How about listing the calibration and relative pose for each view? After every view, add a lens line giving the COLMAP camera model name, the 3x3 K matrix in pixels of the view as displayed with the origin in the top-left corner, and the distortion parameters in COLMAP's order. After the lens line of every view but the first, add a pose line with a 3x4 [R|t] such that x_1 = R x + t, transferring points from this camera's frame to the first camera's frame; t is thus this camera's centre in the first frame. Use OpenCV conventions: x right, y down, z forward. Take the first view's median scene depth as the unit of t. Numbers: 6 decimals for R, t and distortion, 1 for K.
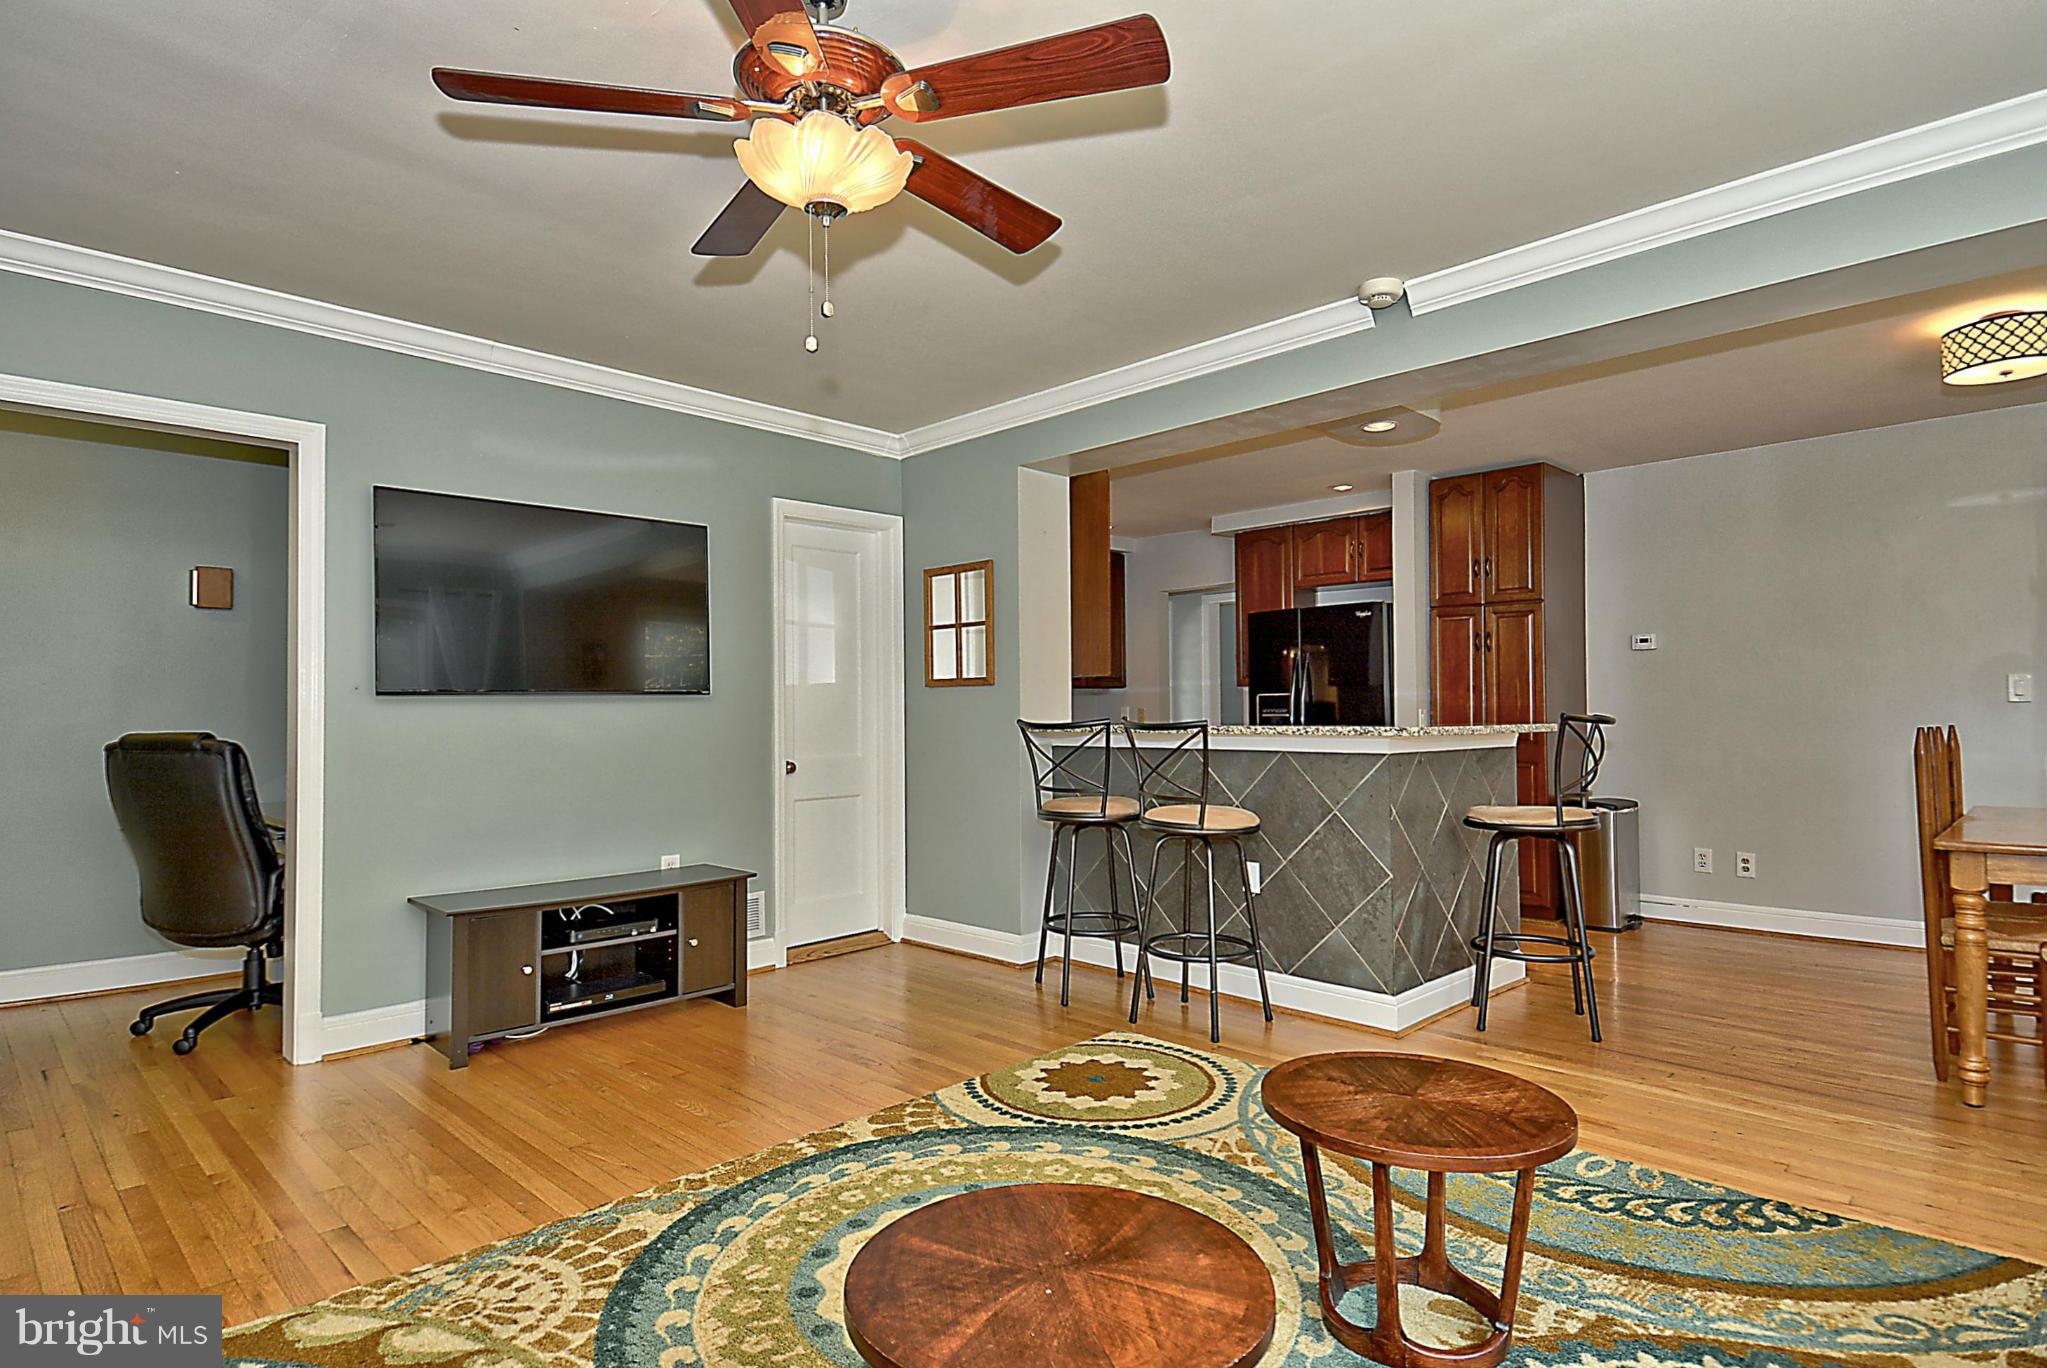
lens RADIAL K [[1068.4, 0, 1015.9], [0, 1068.4, 714.5], [0, 0, 1]] dist [0.039418, -0.001732]
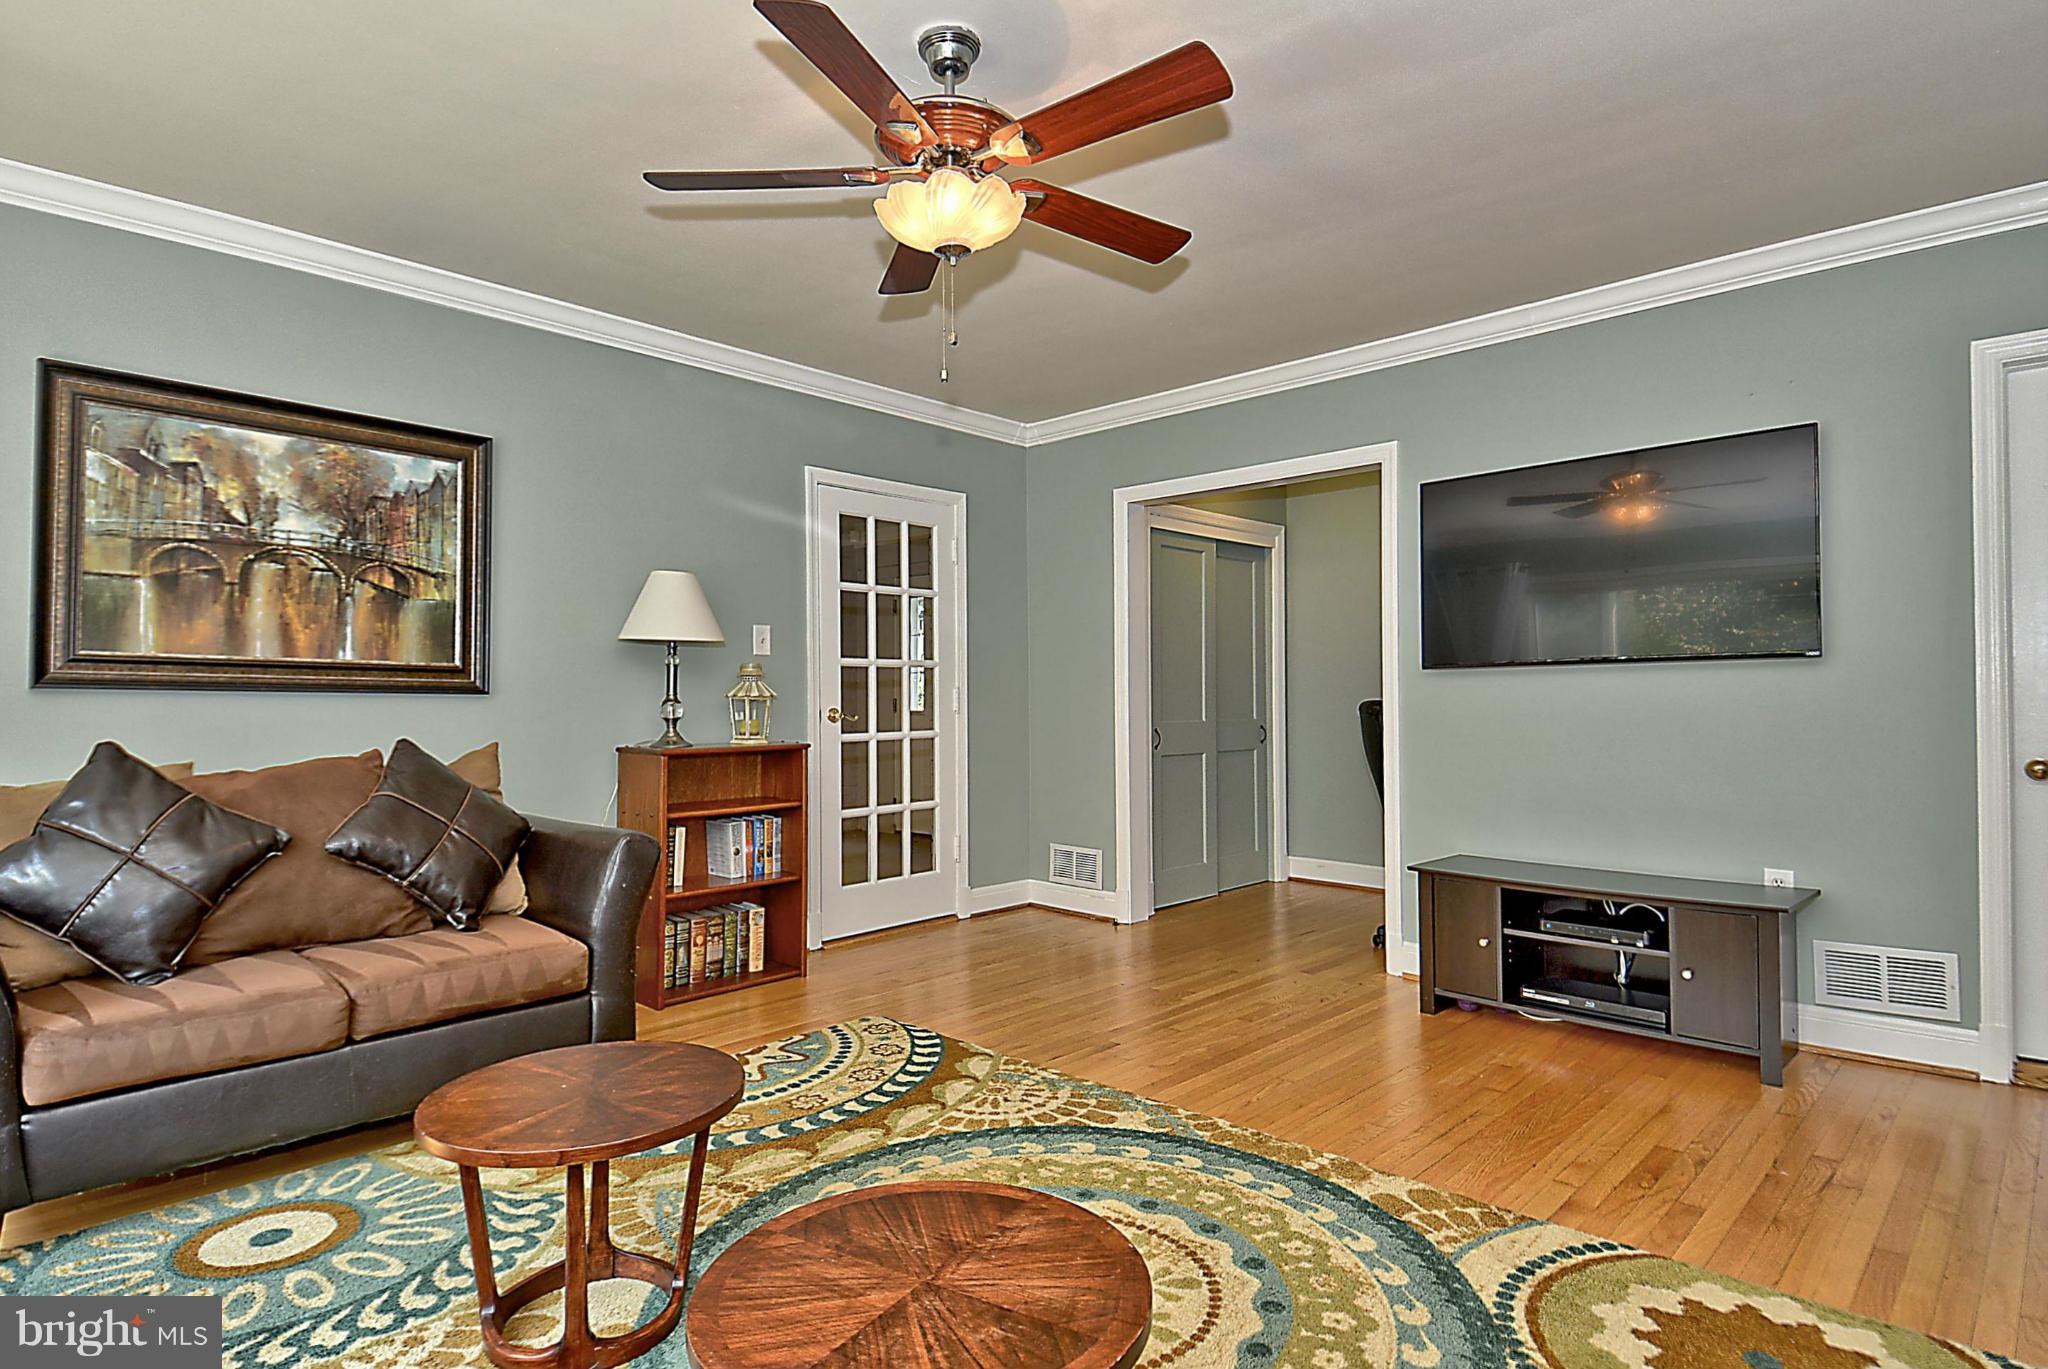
lens RADIAL K [[1068.9, 0, 1016.4], [0, 1068.9, 715.0], [0, 0, 1]] dist [0.039418, -0.001732]
pose [[0.060450, 0.027940, -0.997780, 0.704727], [0.005332, 0.999585, 0.028313, -0.005164], [0.998157, -0.007032, 0.060276, 0.706246]]
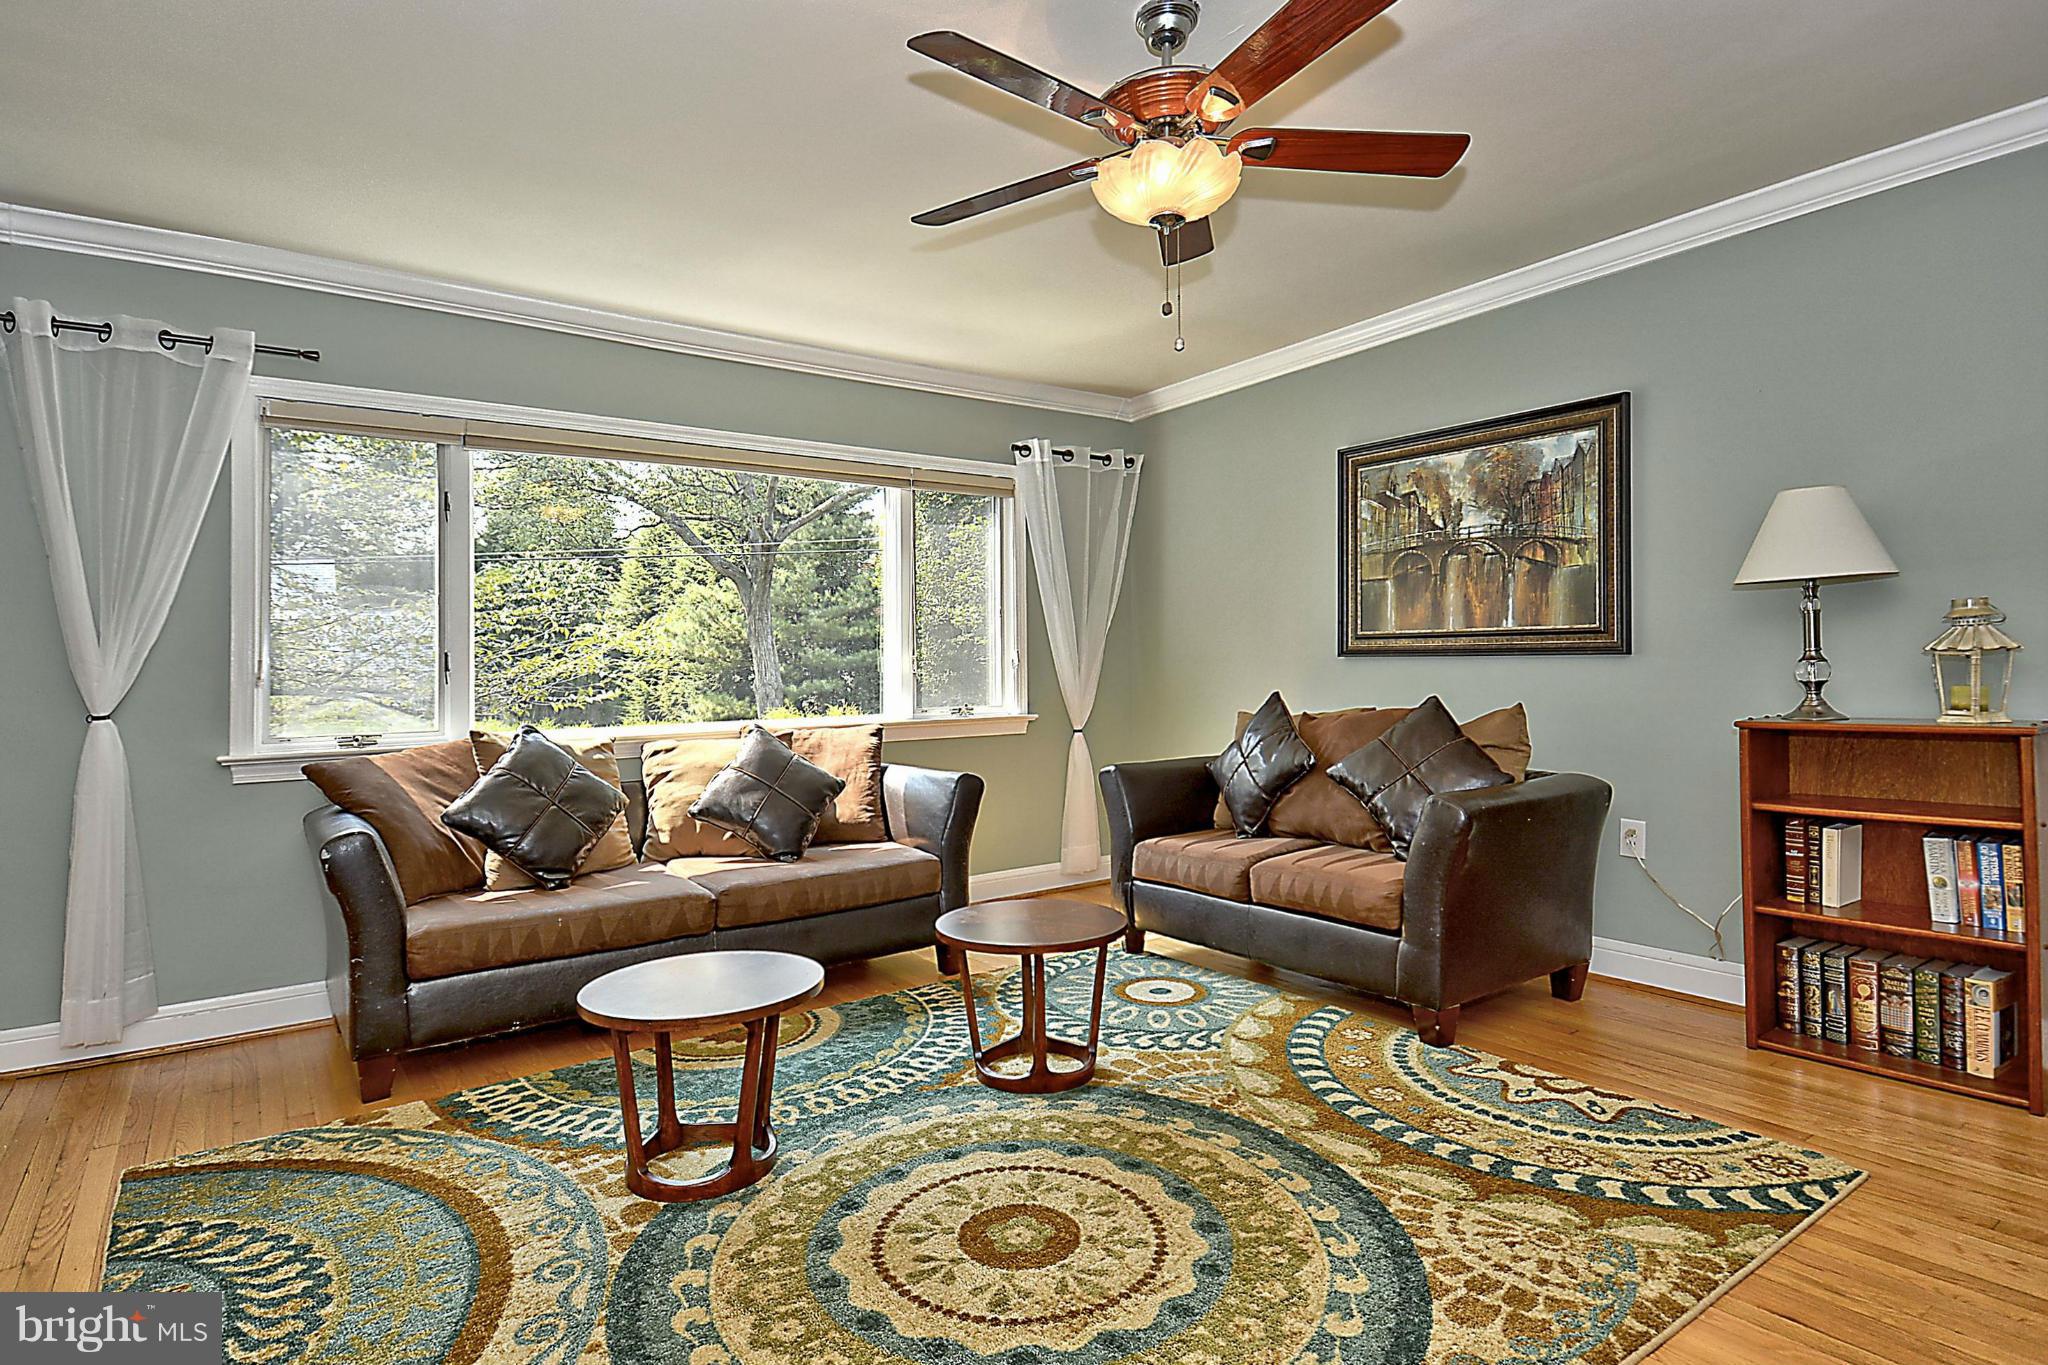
lens RADIAL K [[1132.5, 0, 1059.7], [0, 1132.5, 655.4], [0, 0, 1]] dist [0.006369, -0.000651]
pose [[-0.992745, 0.032686, 0.115709, -0.146774], [0.031012, 0.999387, -0.016237, 0.006101], [-0.116168, -0.012531, -0.993150, 1.576539]]
